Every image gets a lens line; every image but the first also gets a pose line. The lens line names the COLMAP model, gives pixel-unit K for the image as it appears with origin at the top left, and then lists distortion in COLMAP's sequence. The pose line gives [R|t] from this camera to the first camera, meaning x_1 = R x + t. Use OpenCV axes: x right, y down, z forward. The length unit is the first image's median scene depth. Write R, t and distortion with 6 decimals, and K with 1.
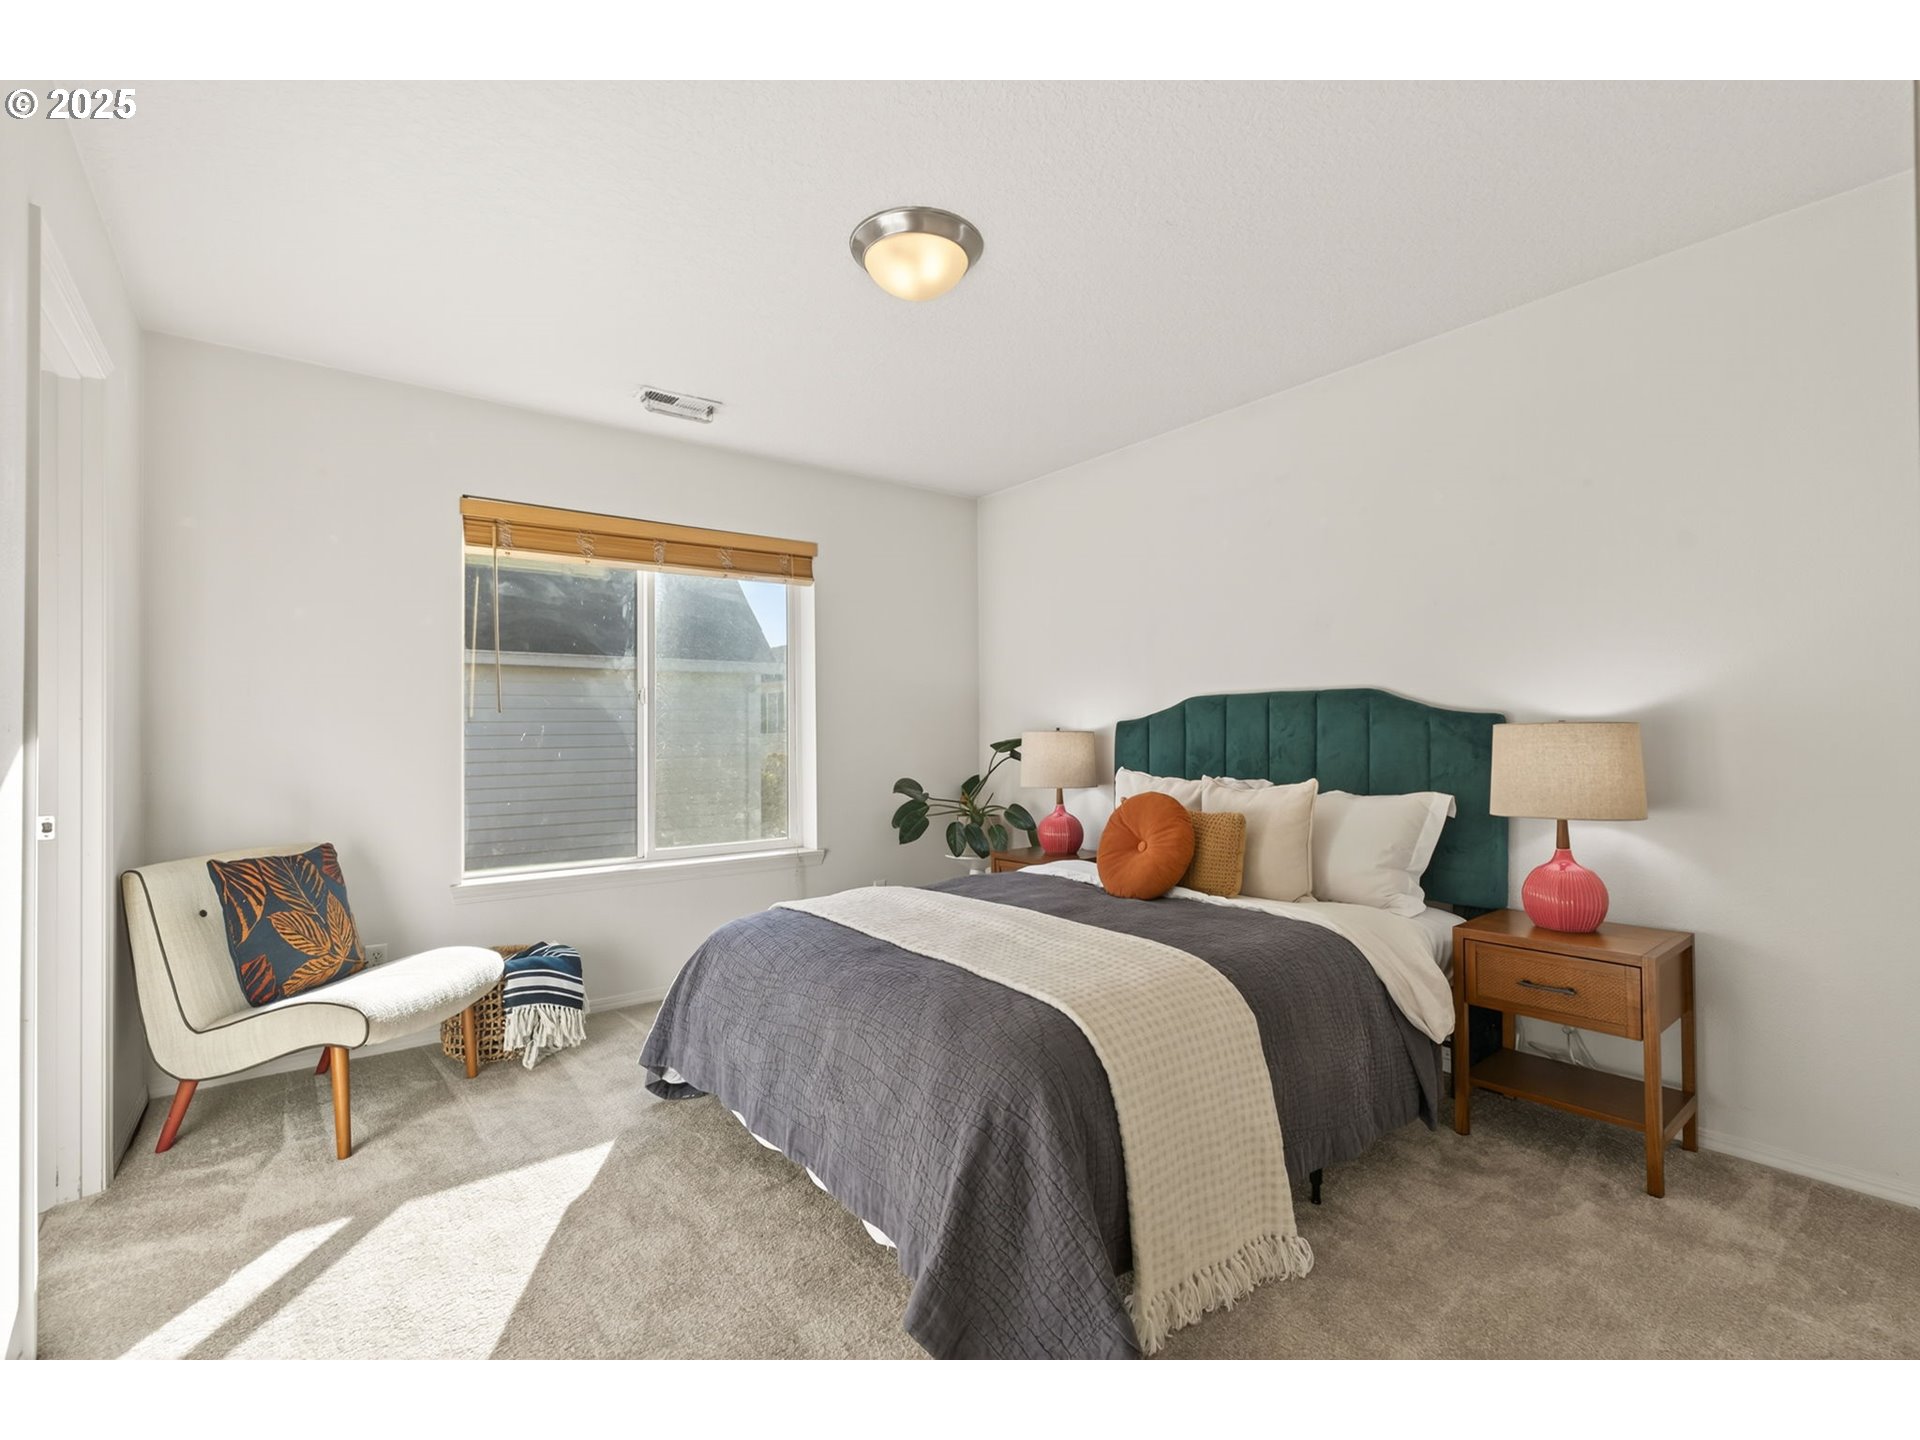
lens RADIAL K [[847.4, 0, 960.0], [0, 847.4, 720.0], [0, 0, 1]] dist [0.000202, -0.000015]
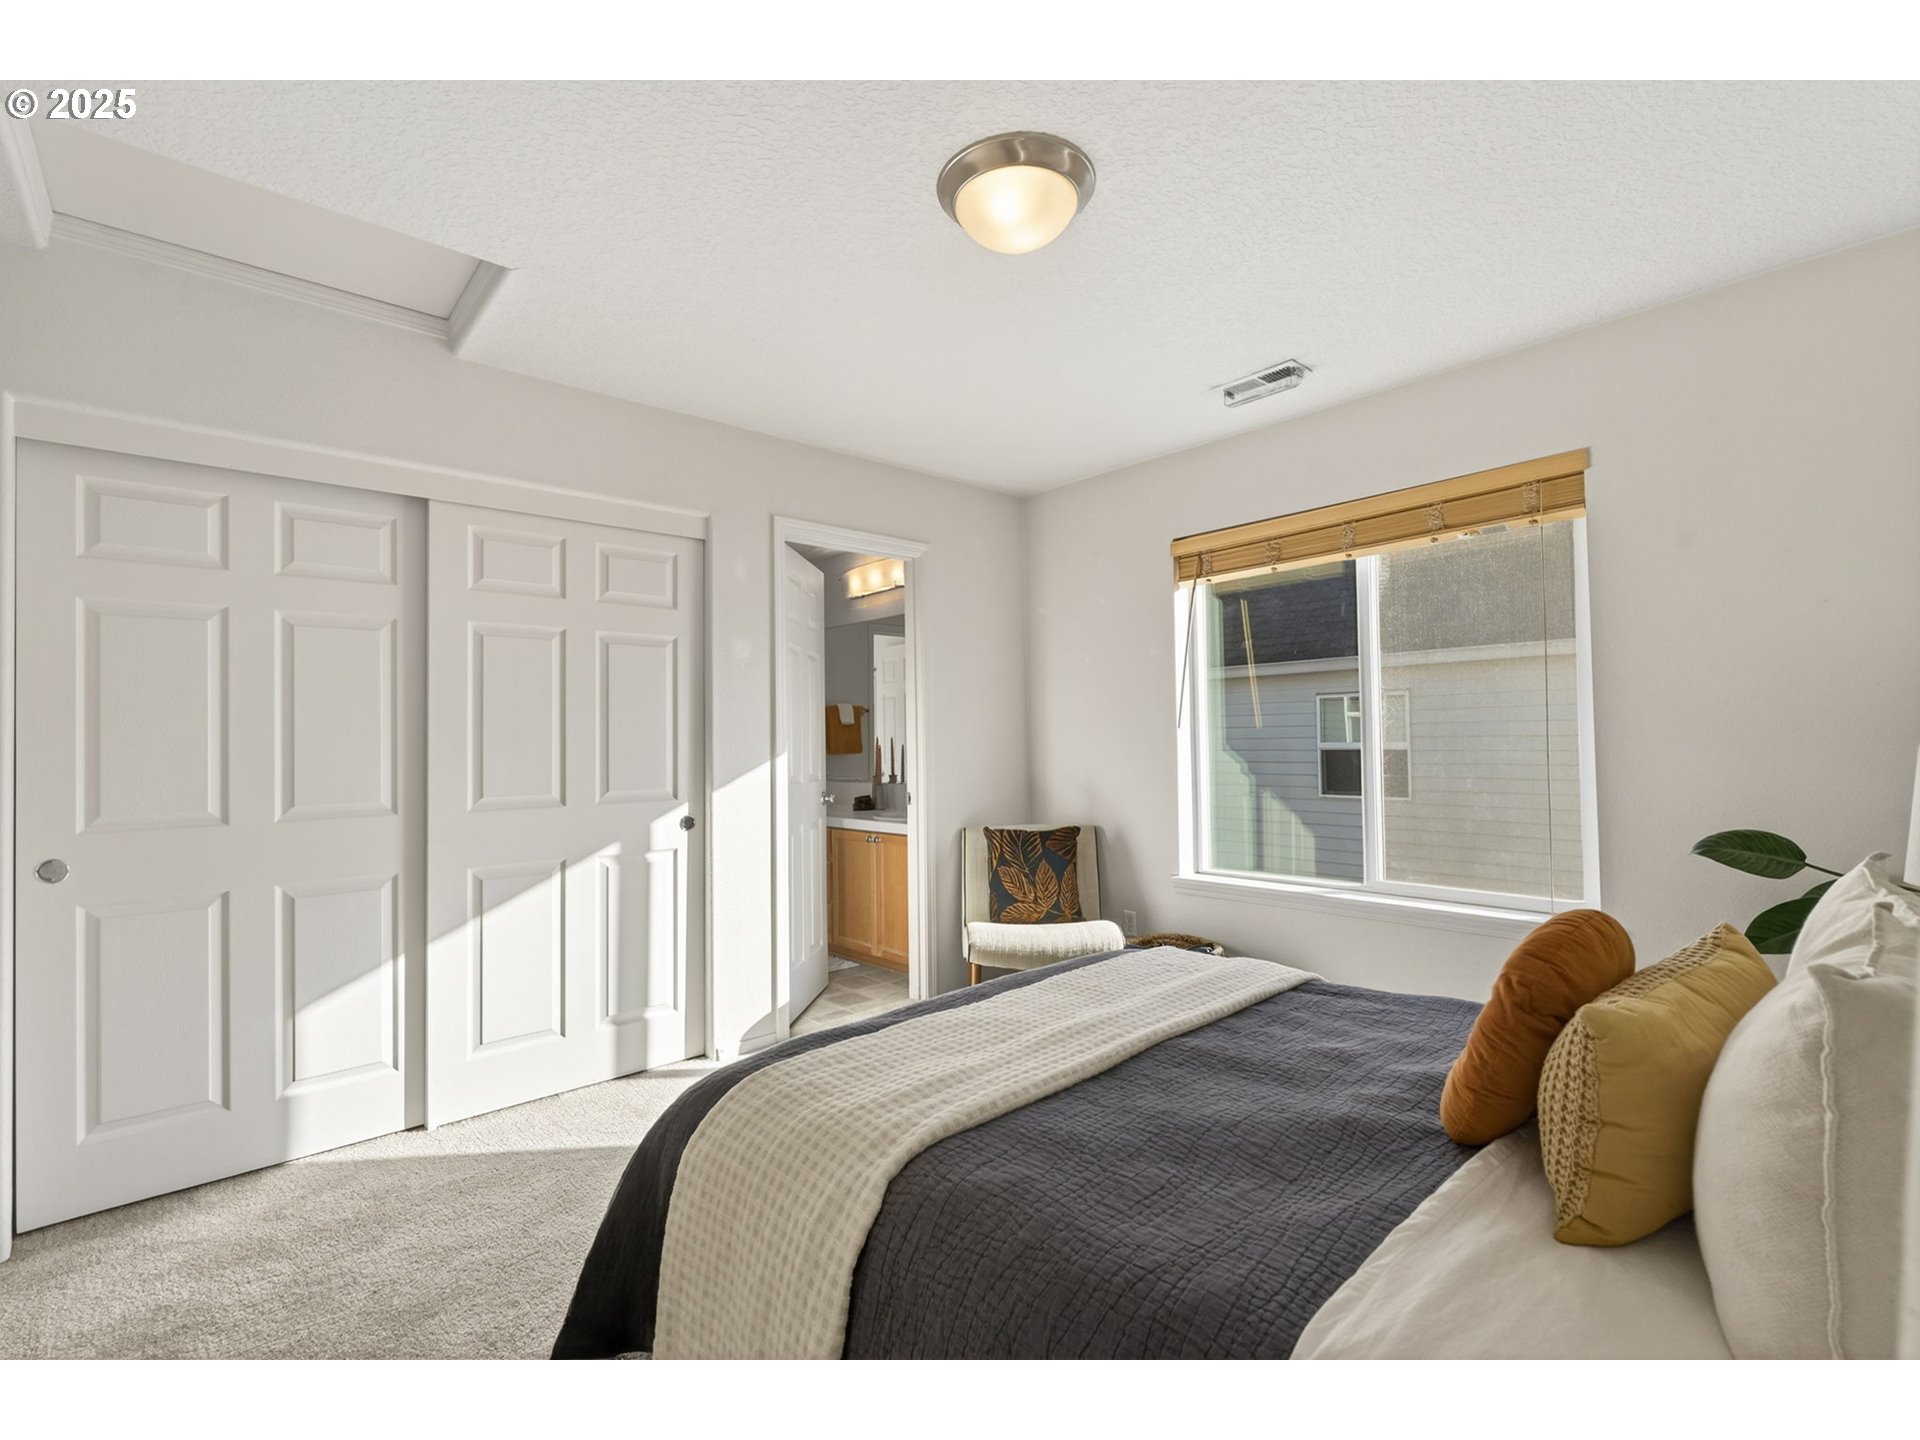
lens RADIAL K [[847.4, 0, 960.0], [0, 847.4, 720.0], [0, 0, 1]] dist [0.000202, -0.000015]
pose [[0.108428, -0.015907, -0.993977, 0.482520], [0.034268, 0.999338, -0.012254, -0.013061], [0.993513, -0.032733, 0.108902, 0.528881]]
